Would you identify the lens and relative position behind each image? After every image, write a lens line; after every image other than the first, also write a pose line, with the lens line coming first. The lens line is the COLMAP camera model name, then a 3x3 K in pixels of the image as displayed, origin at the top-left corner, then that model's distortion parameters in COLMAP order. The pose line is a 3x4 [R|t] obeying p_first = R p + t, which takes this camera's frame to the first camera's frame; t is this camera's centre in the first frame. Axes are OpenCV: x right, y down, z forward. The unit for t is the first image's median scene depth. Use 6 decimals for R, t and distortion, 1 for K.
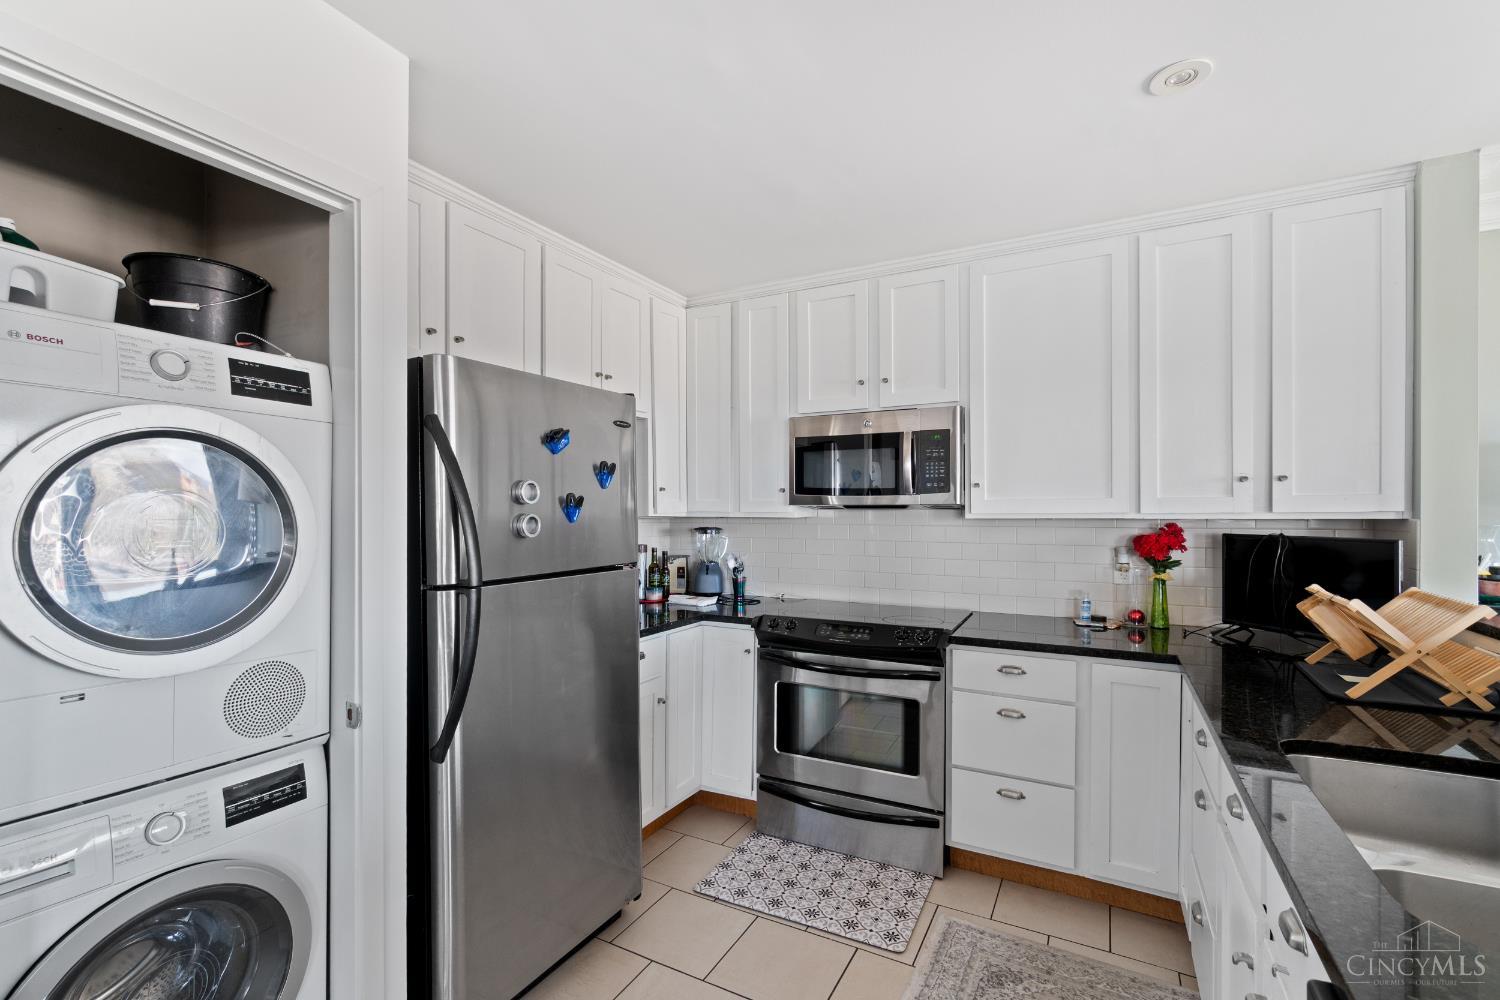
lens RADIAL K [[652.1, 0, 746.4], [0, 652.1, 507.6], [0, 0, 1]] dist [-0.002815, 0.000164]
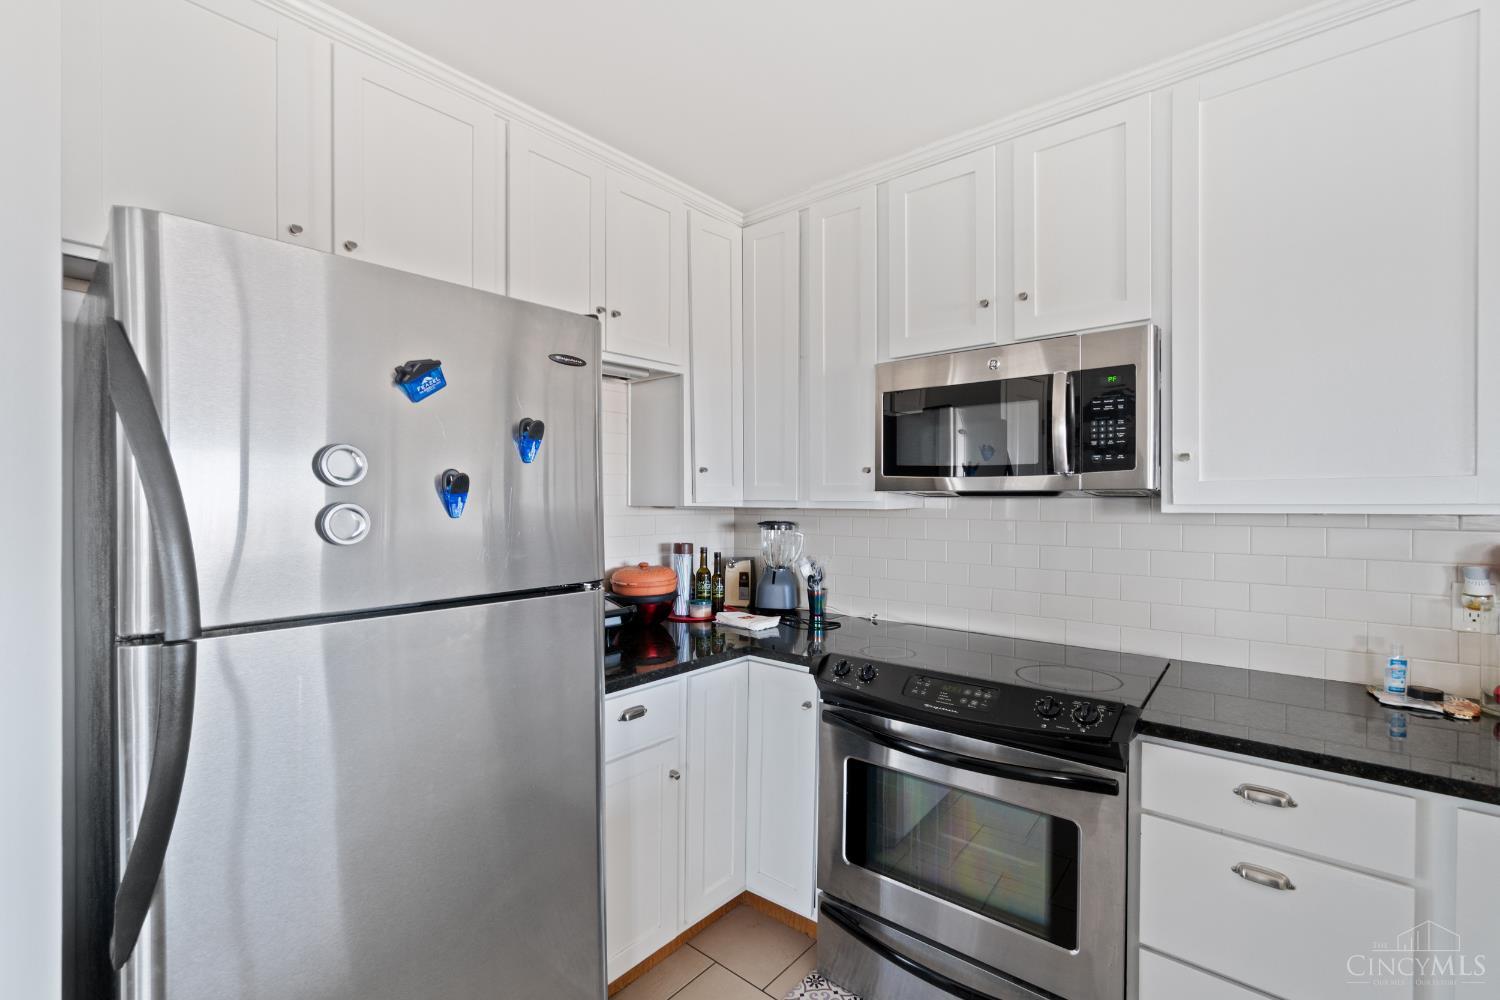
lens RADIAL K [[653.7, 0, 750.0], [0, 653.7, 500.0], [0, 0, 1]] dist [-0.004326, -0.000190]
pose [[0.978722, 0.001777, -0.205183, 0.084897], [-0.000541, 0.999981, 0.006081, 0.001422], [0.205190, -0.005841, 0.978705, 0.325880]]
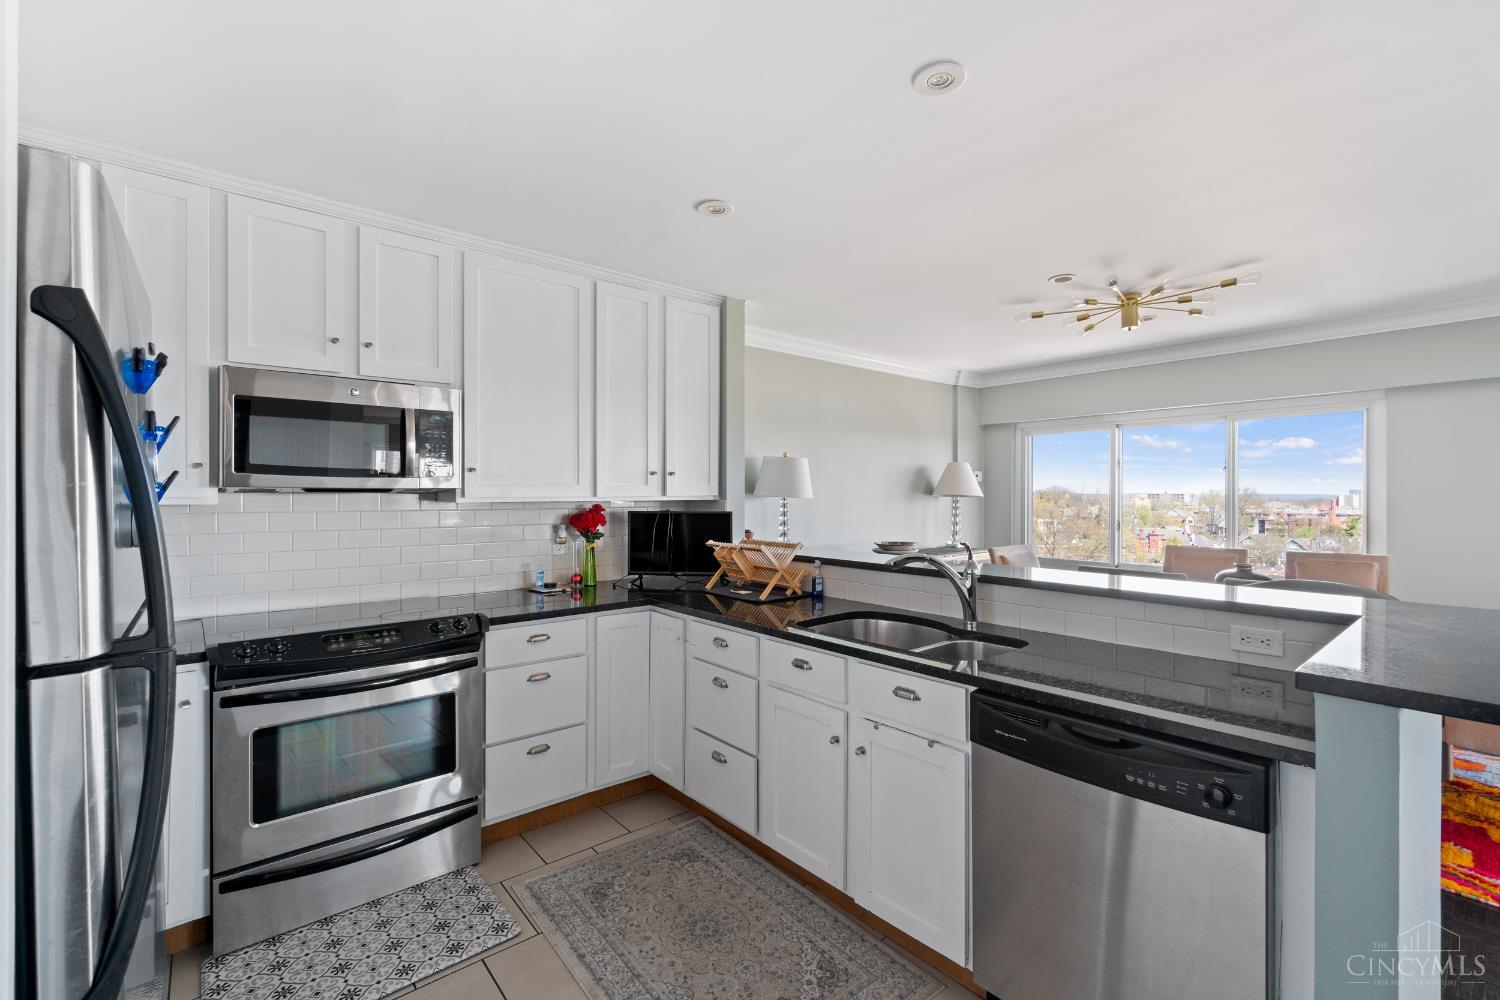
lens RADIAL K [[636.4, 0, 751.4], [0, 636.4, 488.4], [0, 0, 1]] dist [-0.012192, -0.000248]
pose [[0.367763, 0.008672, 0.929879, -0.395308], [-0.005395, 0.999960, -0.007192, -0.000702], [-0.929904, -0.002372, 0.367795, 0.222401]]
